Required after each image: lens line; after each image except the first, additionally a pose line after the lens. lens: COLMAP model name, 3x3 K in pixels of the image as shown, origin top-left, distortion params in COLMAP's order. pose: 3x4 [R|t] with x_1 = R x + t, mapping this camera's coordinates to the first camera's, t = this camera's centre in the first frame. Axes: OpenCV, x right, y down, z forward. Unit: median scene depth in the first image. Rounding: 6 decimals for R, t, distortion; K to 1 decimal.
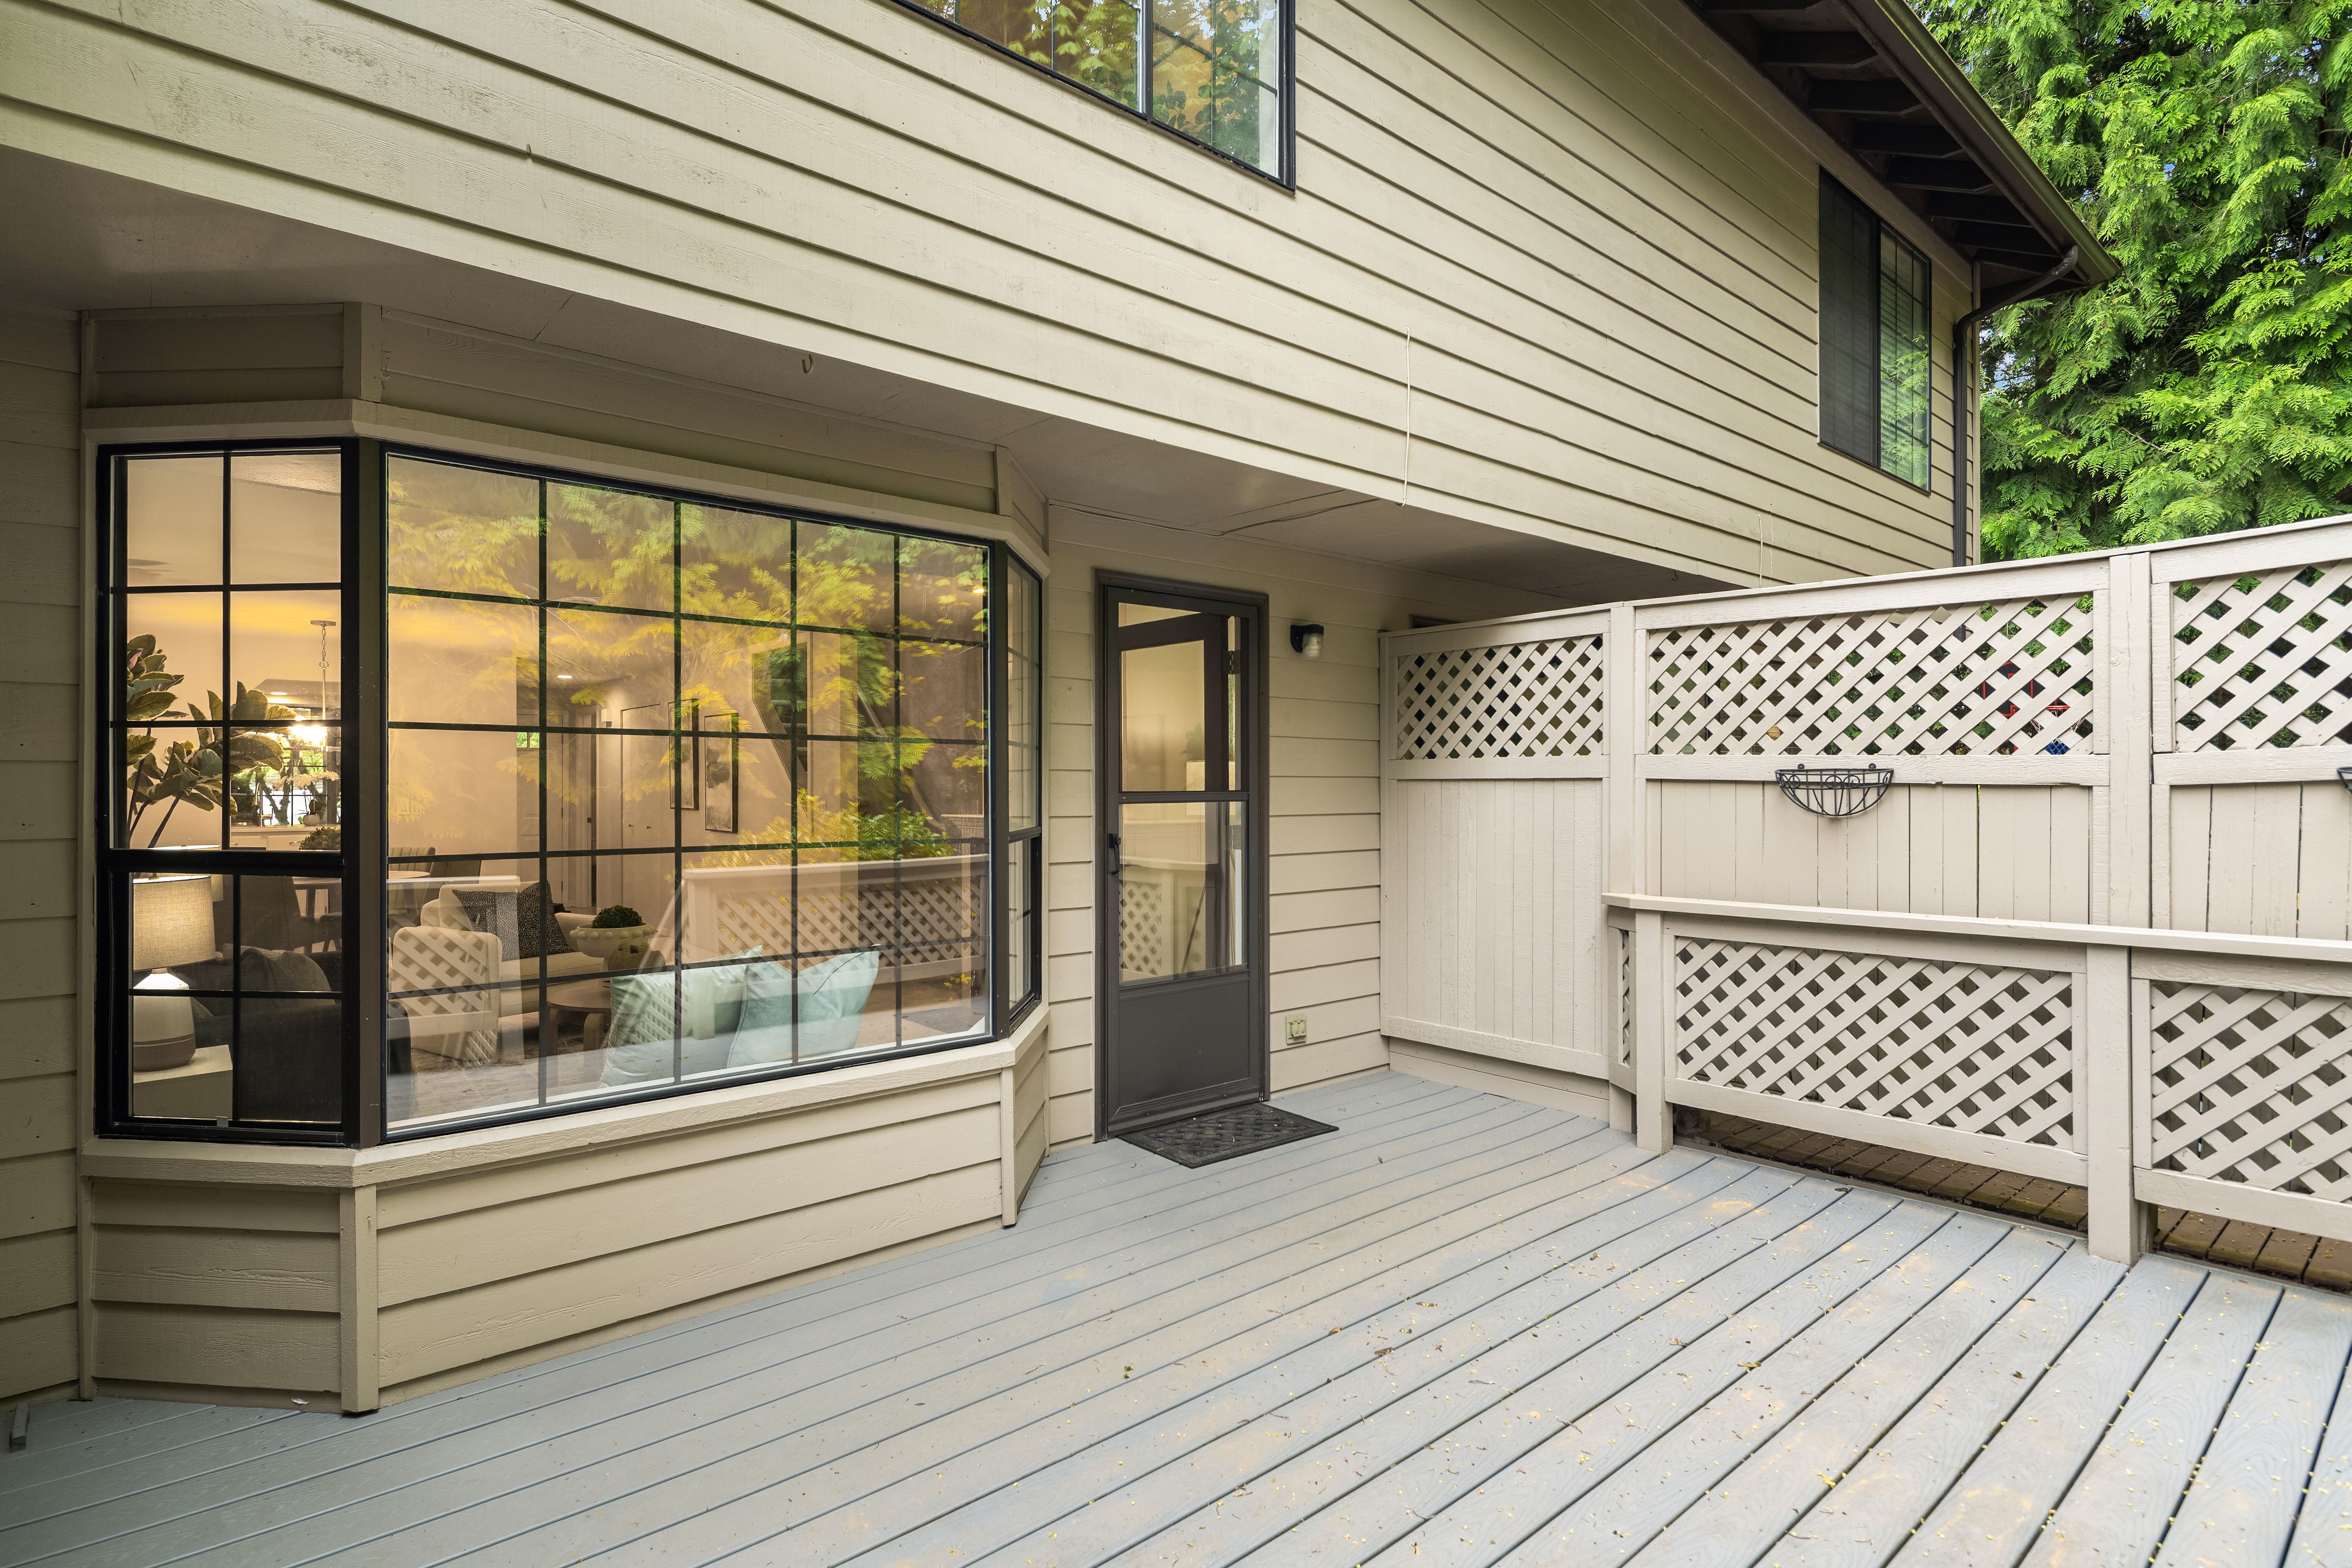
lens RADIAL K [[1170.0, 0, 1169.4], [0, 1170.0, 778.7], [0, 0, 1]] dist [0.004564, 0.000170]
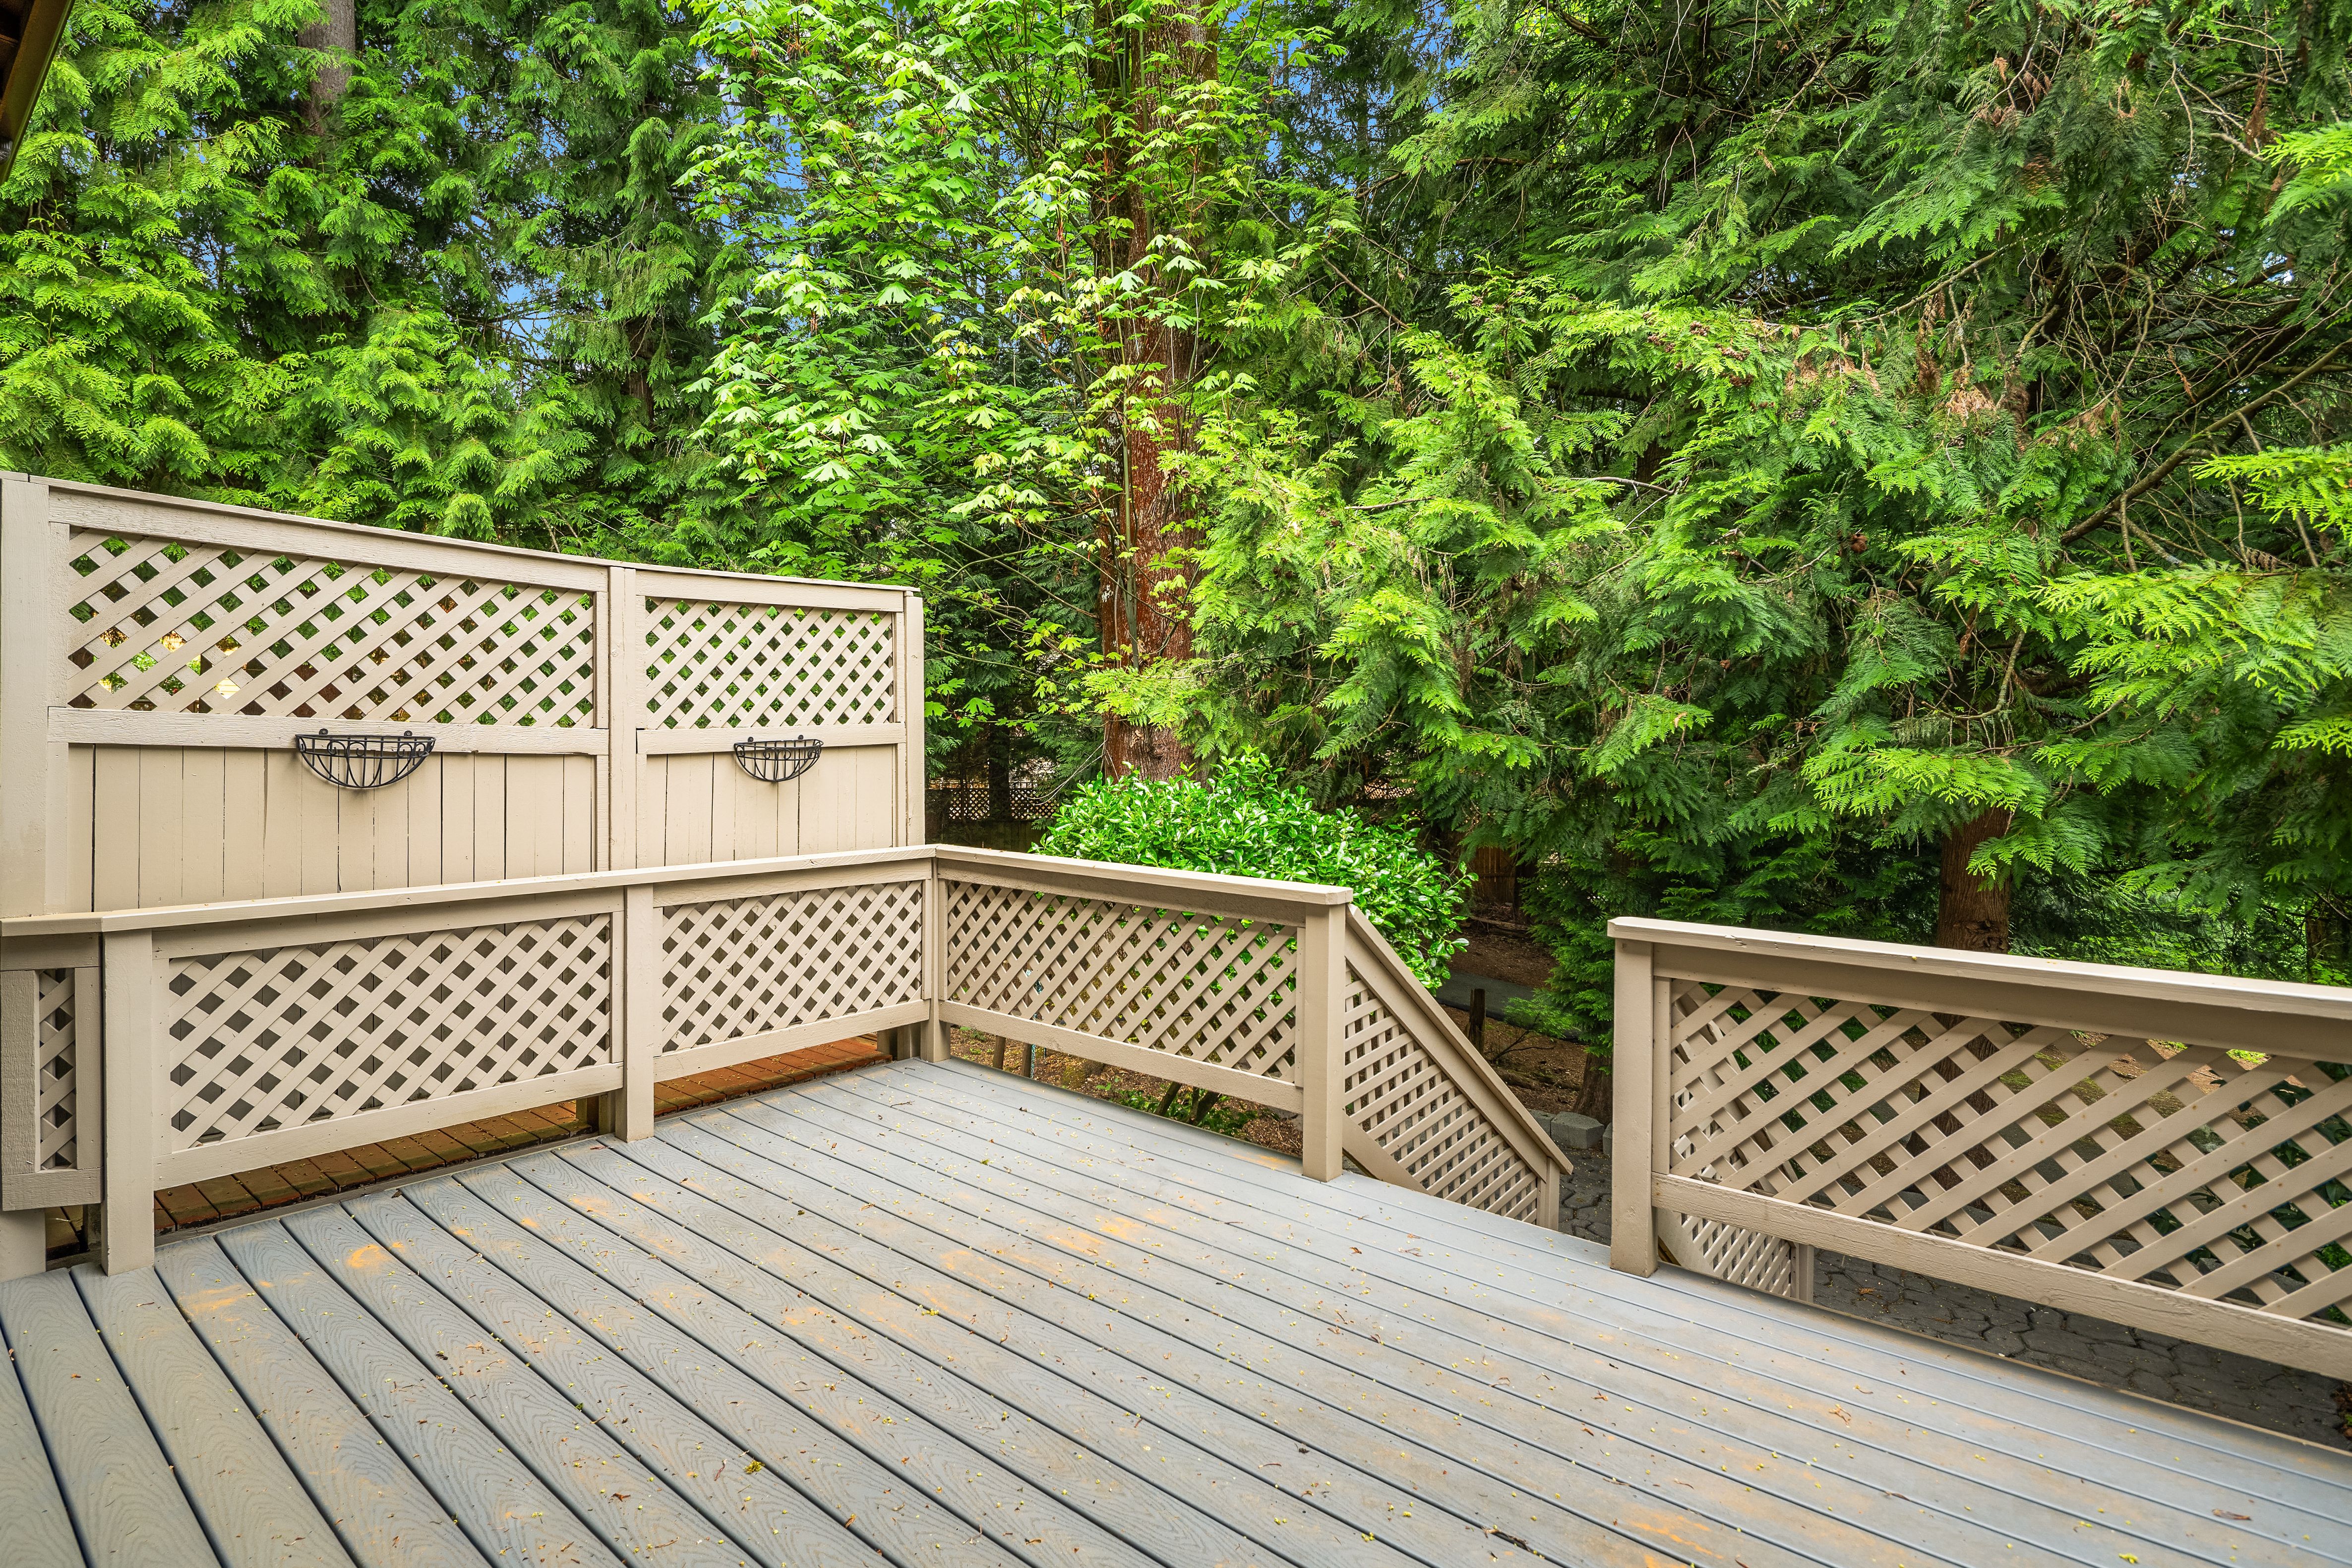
lens RADIAL K [[1170.0, 0, 1133.0], [0, 1170.0, 746.5], [0, 0, 1]] dist [0.004564, 0.000170]
pose [[-0.134764, 0.008575, 0.990841, -0.430486], [-0.008315, 0.999918, -0.009784, 0.003917], [-0.990843, -0.009557, -0.134682, 0.575638]]
